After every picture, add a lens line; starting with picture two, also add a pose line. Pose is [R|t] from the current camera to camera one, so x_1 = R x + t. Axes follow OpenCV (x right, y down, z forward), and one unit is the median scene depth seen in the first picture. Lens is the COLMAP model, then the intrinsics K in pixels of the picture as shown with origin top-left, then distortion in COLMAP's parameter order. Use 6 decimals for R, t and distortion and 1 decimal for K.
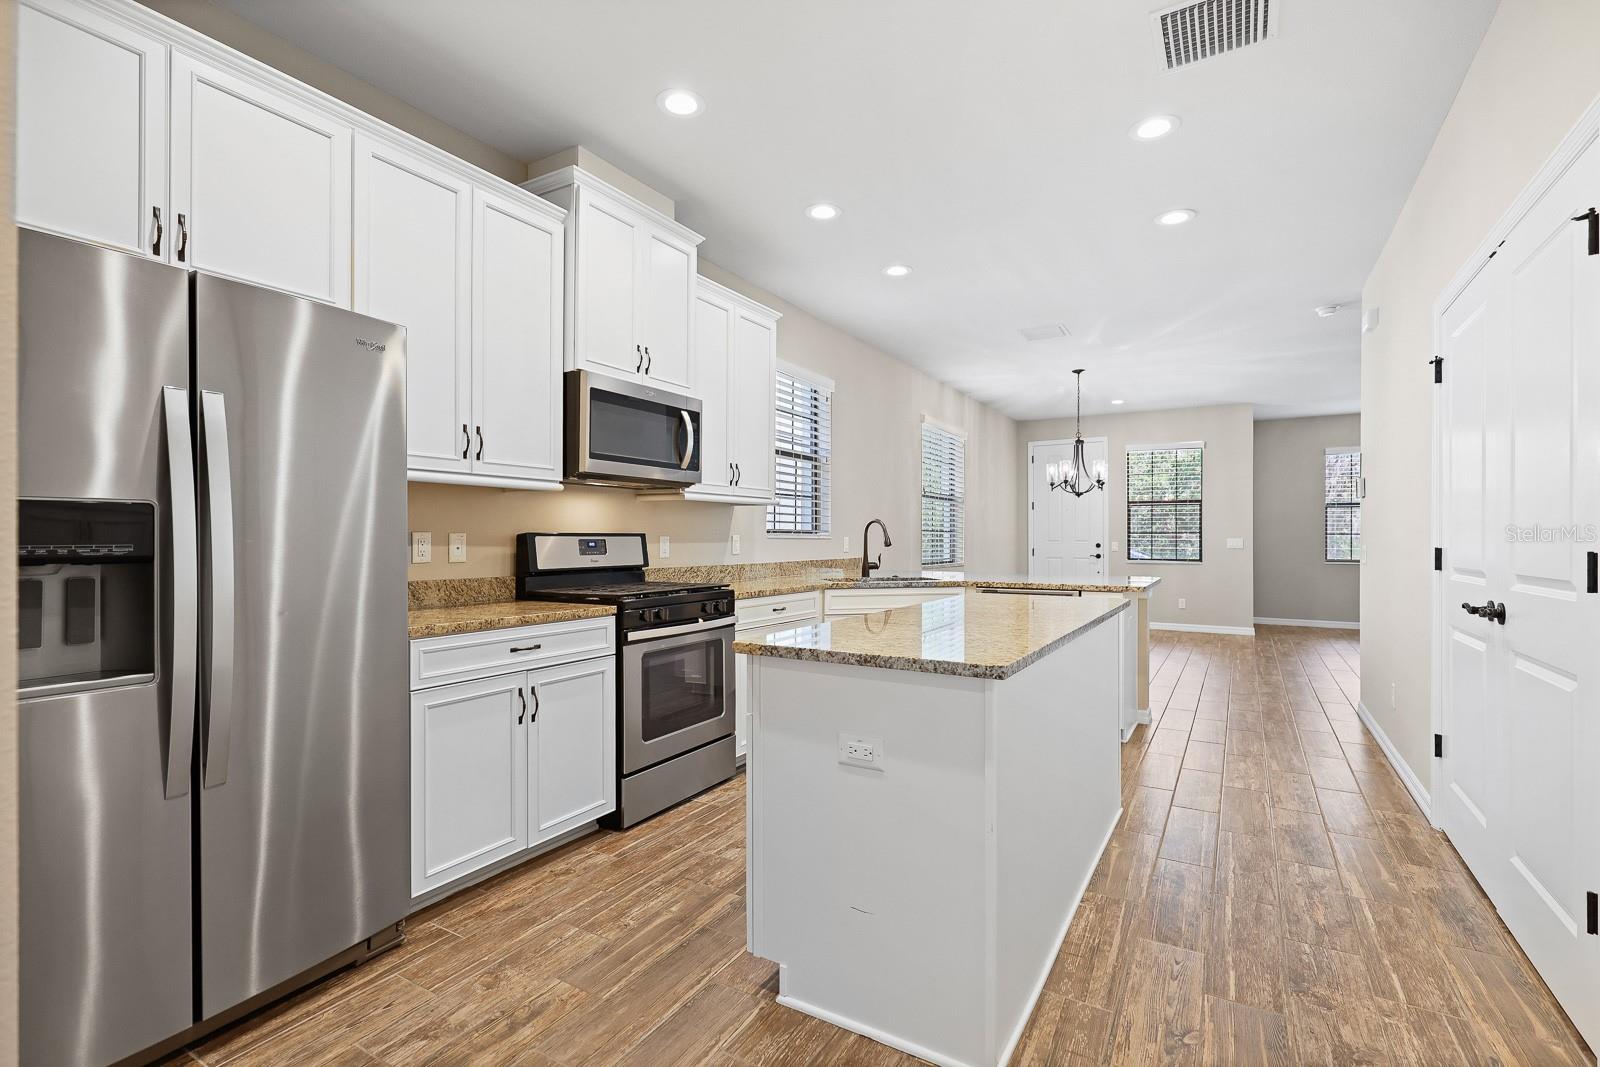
lens RADIAL K [[721.2, 0, 810.1], [0, 721.2, 534.0], [0, 0, 1]] dist [0.001380, -0.000232]
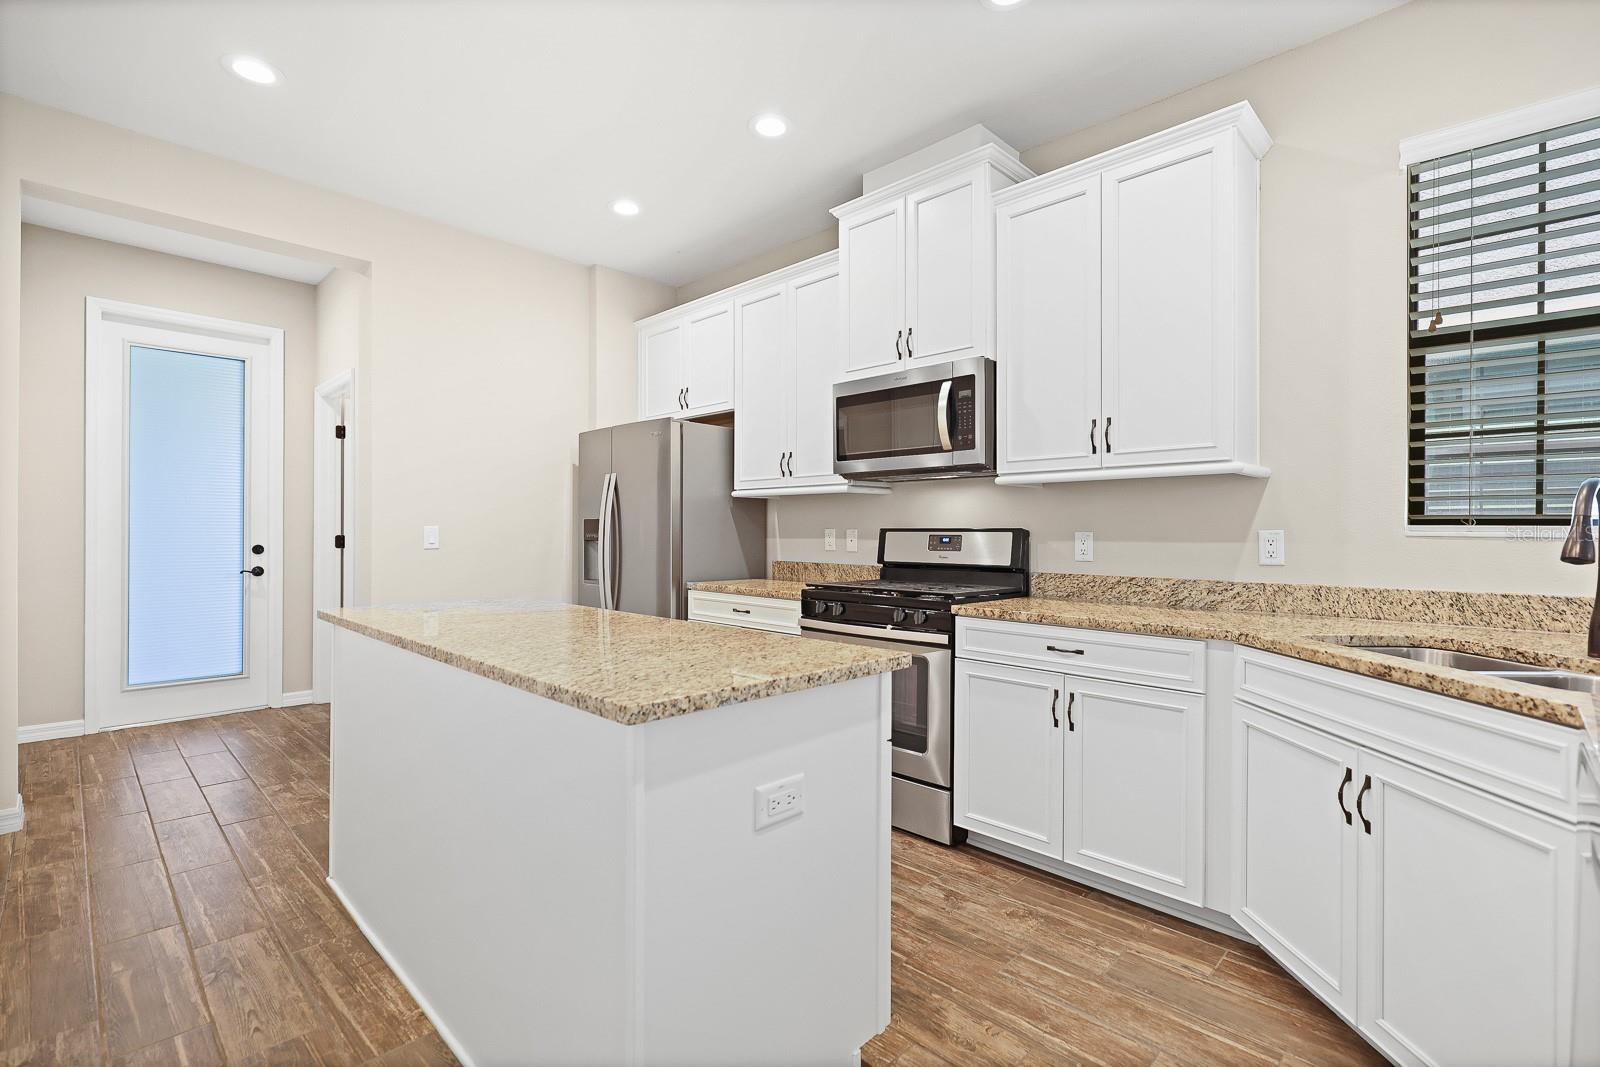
lens RADIAL K [[721.2, 0, 810.1], [0, 721.2, 534.0], [0, 0, 1]] dist [0.001380, -0.000232]
pose [[-0.224069, 0.001051, -0.974573, 0.773866], [0.000754, 0.999999, 0.000905, 0.005970], [0.974573, -0.000532, -0.224069, 1.186264]]
